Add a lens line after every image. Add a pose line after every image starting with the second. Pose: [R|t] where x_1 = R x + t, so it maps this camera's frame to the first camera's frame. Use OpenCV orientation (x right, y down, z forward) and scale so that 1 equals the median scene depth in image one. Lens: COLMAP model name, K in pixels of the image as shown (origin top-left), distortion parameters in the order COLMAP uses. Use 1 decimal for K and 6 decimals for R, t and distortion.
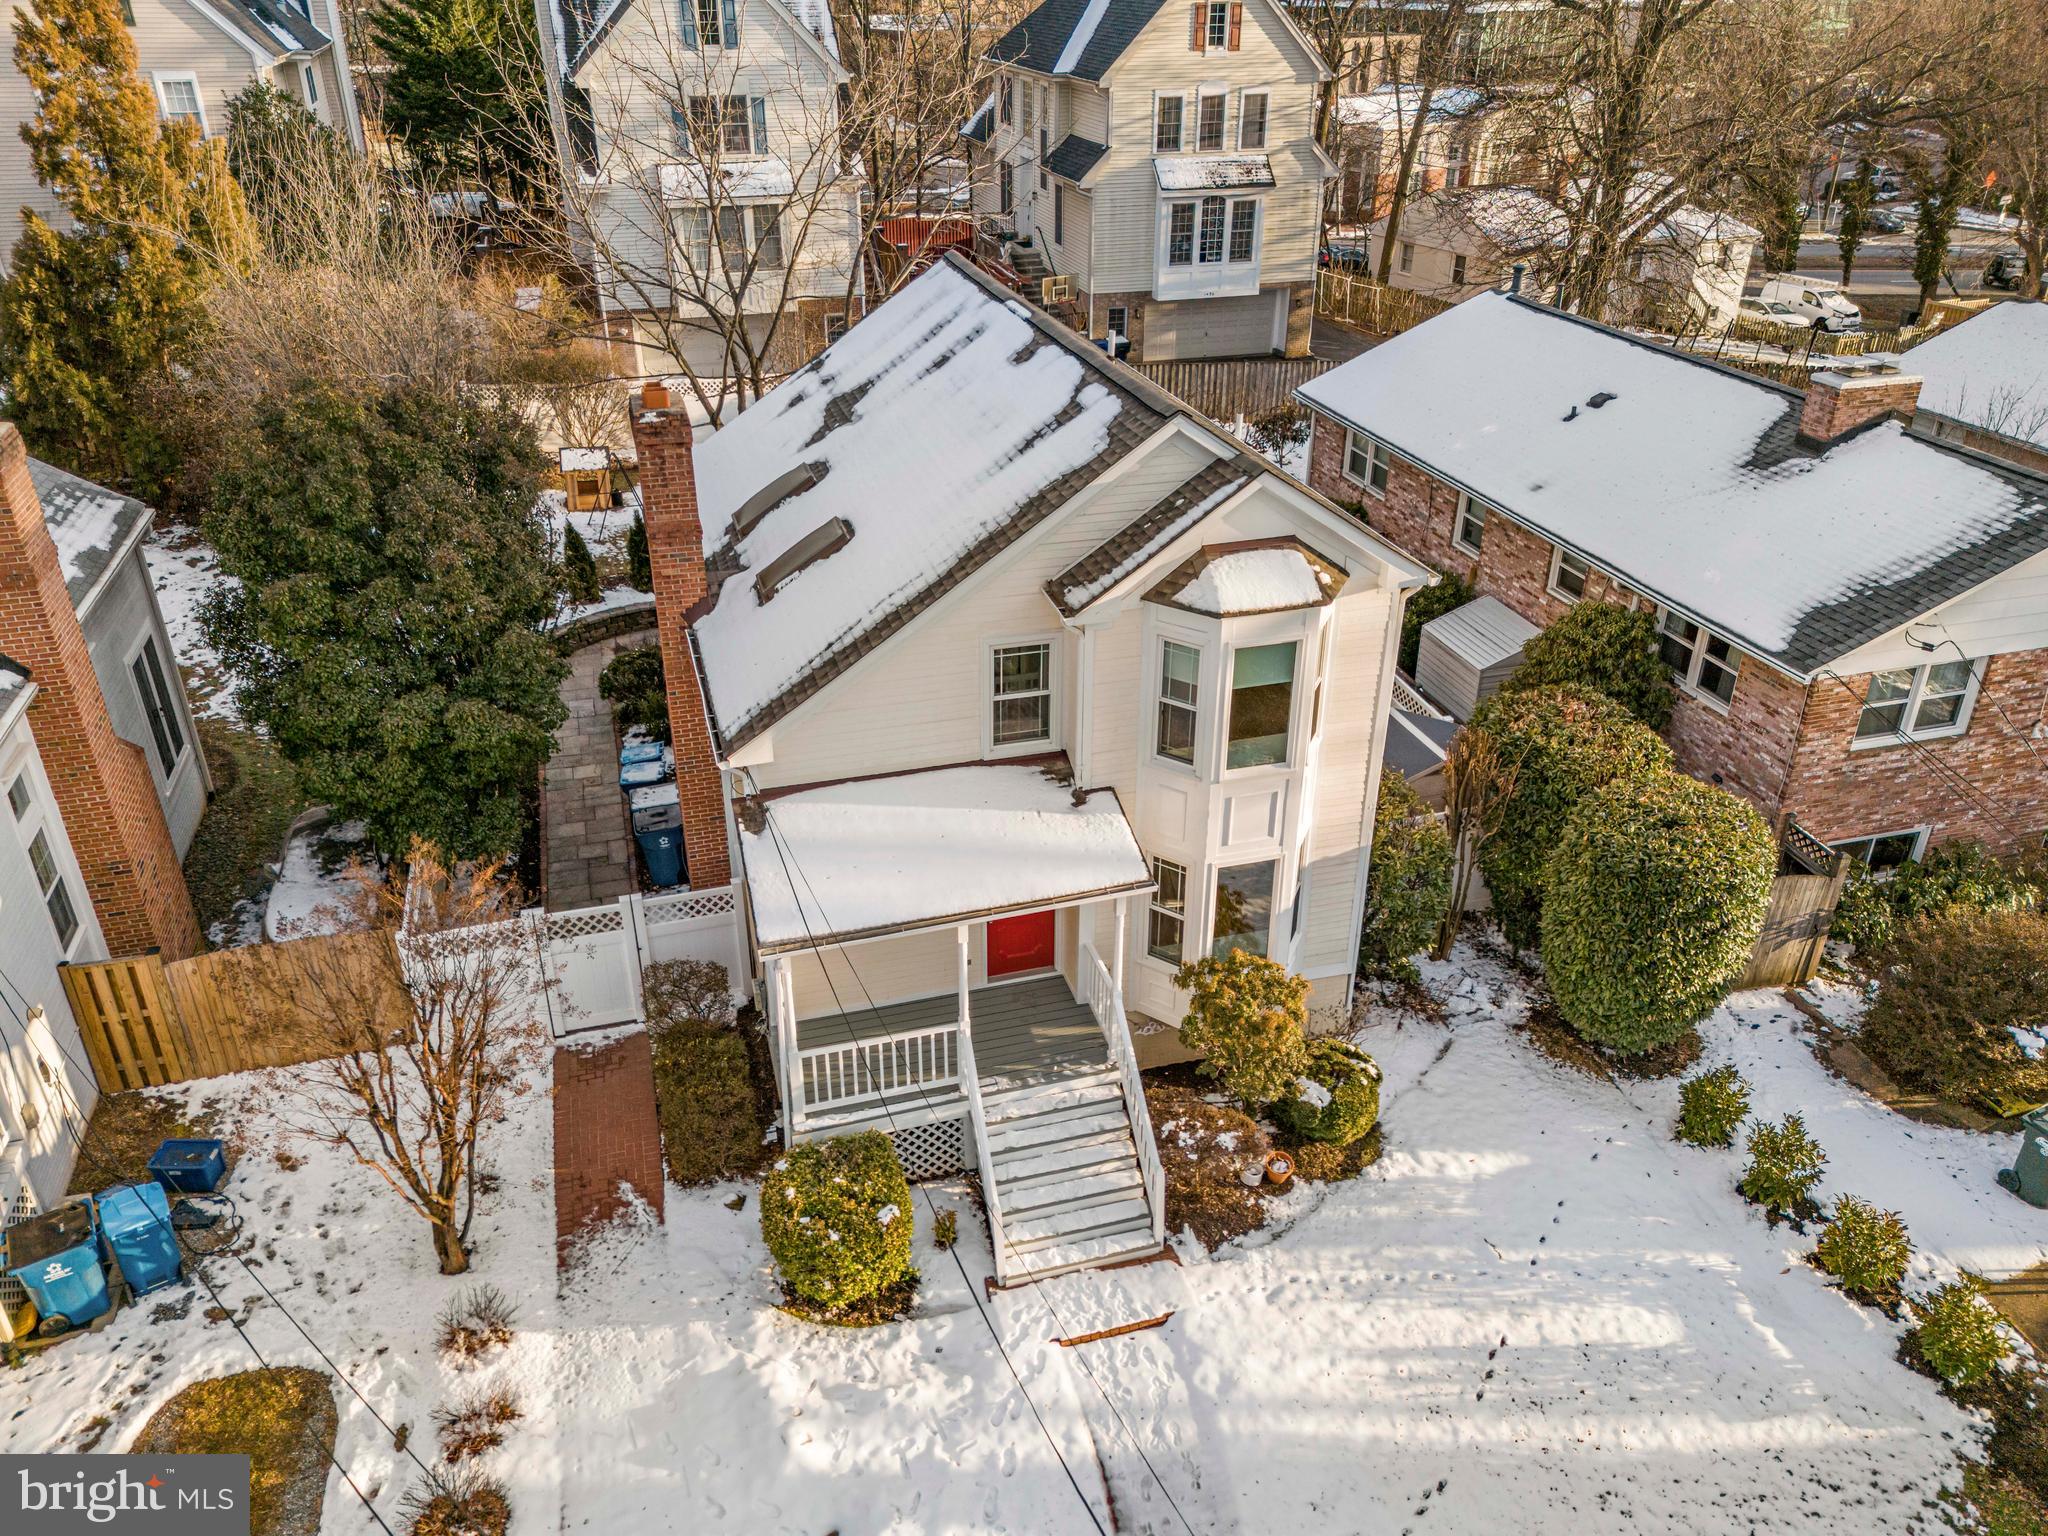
lens RADIAL K [[1388.4, 0, 1012.6], [0, 1388.4, 704.8], [0, 0, 1]] dist [0.044661, -0.000498]
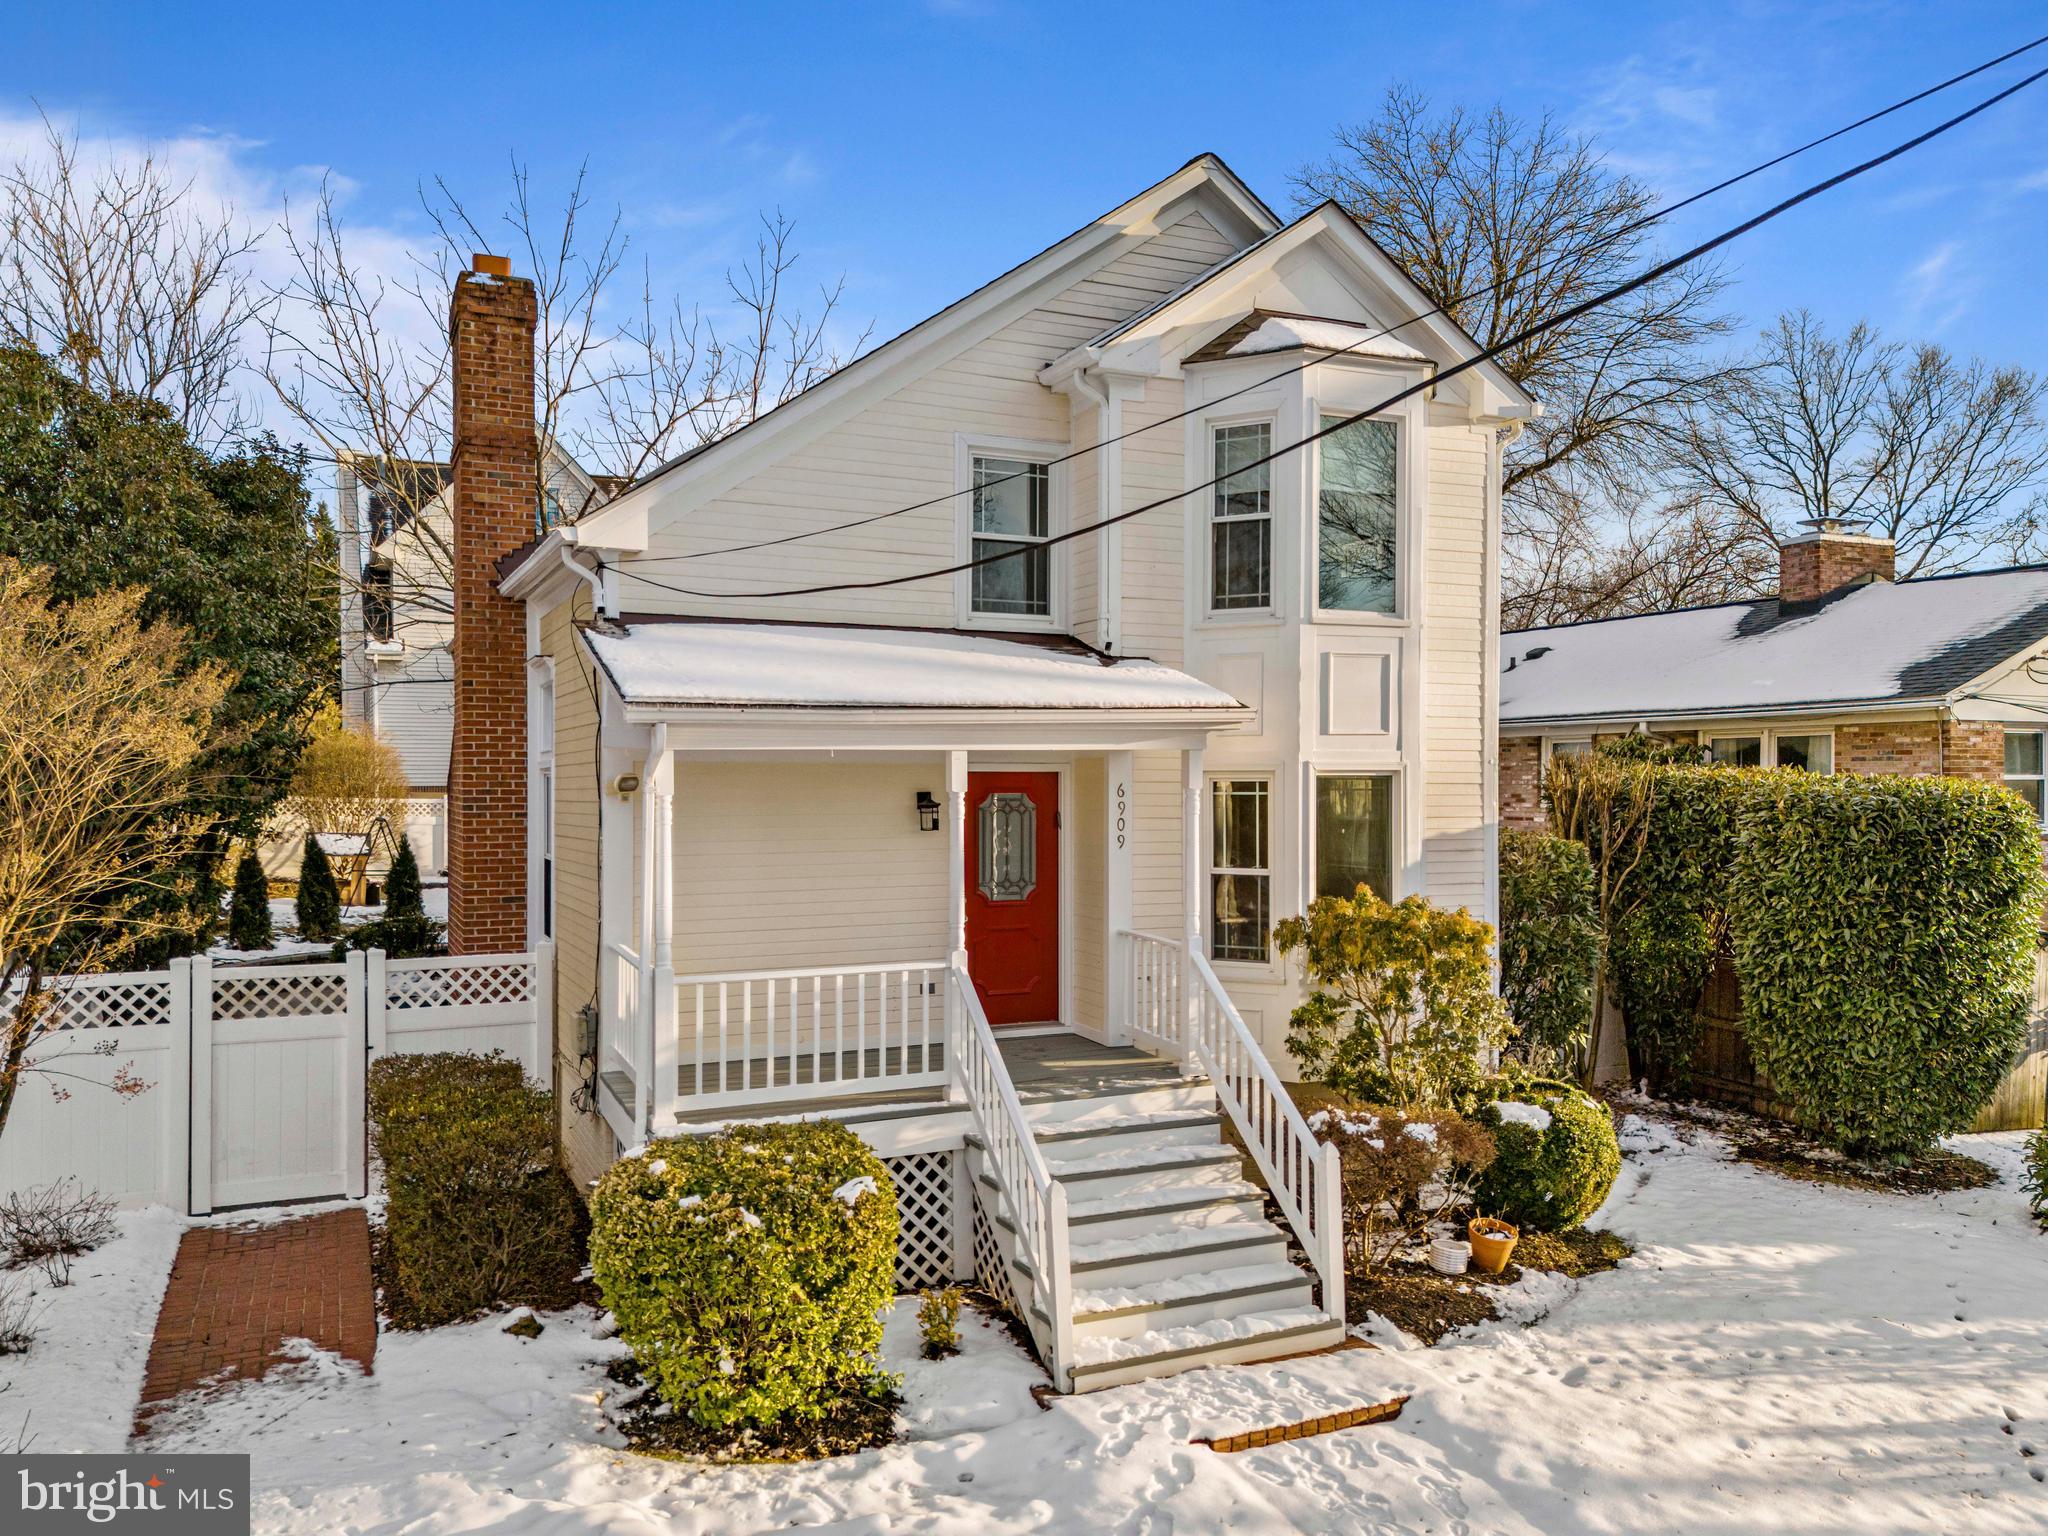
lens RADIAL K [[1447.0, 0, 1004.5], [0, 1447.0, 780.1], [0, 0, 1]] dist [0.037508, -0.002105]
pose [[0.989791, 0.004340, 0.142461, -0.099331], [0.057103, 0.903732, -0.424273, 0.408086], [-0.130588, 0.428077, 0.894258, 0.404178]]
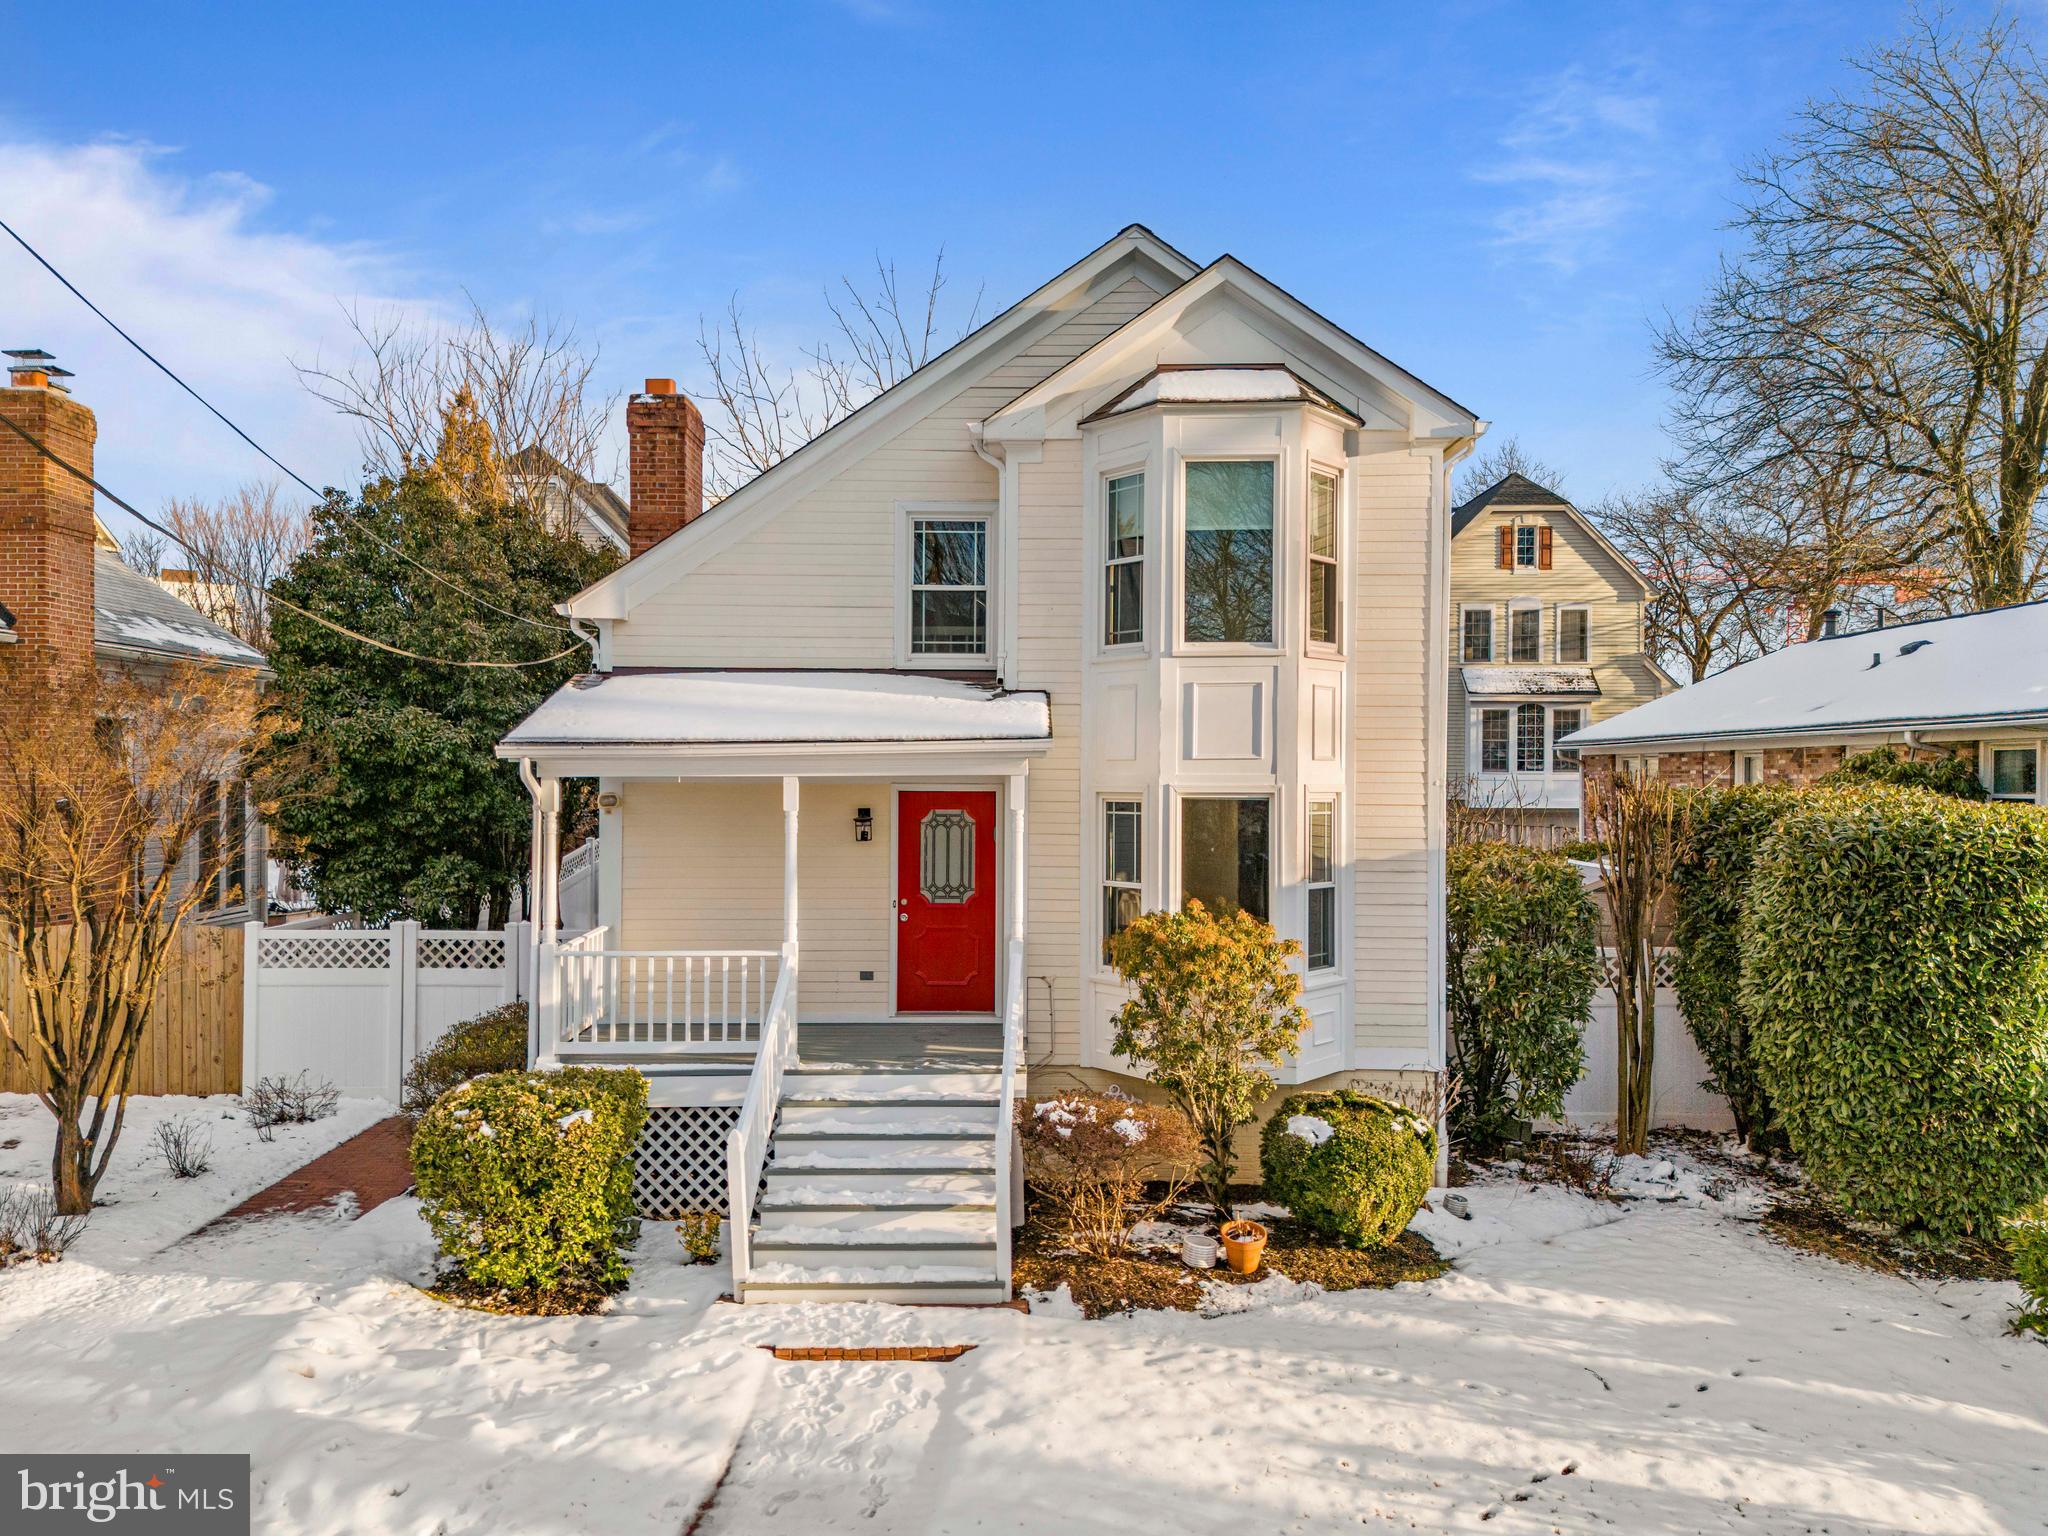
lens RADIAL K [[1435.9, 0, 1024.0], [0, 1435.9, 768.0], [0, 0, 1]] dist [0.041870, -0.004944]
pose [[0.963384, 0.006387, -0.268048, 0.269230], [-0.122039, 0.900604, -0.417156, 0.424234], [0.238740, 0.434594, 0.868407, 0.337338]]
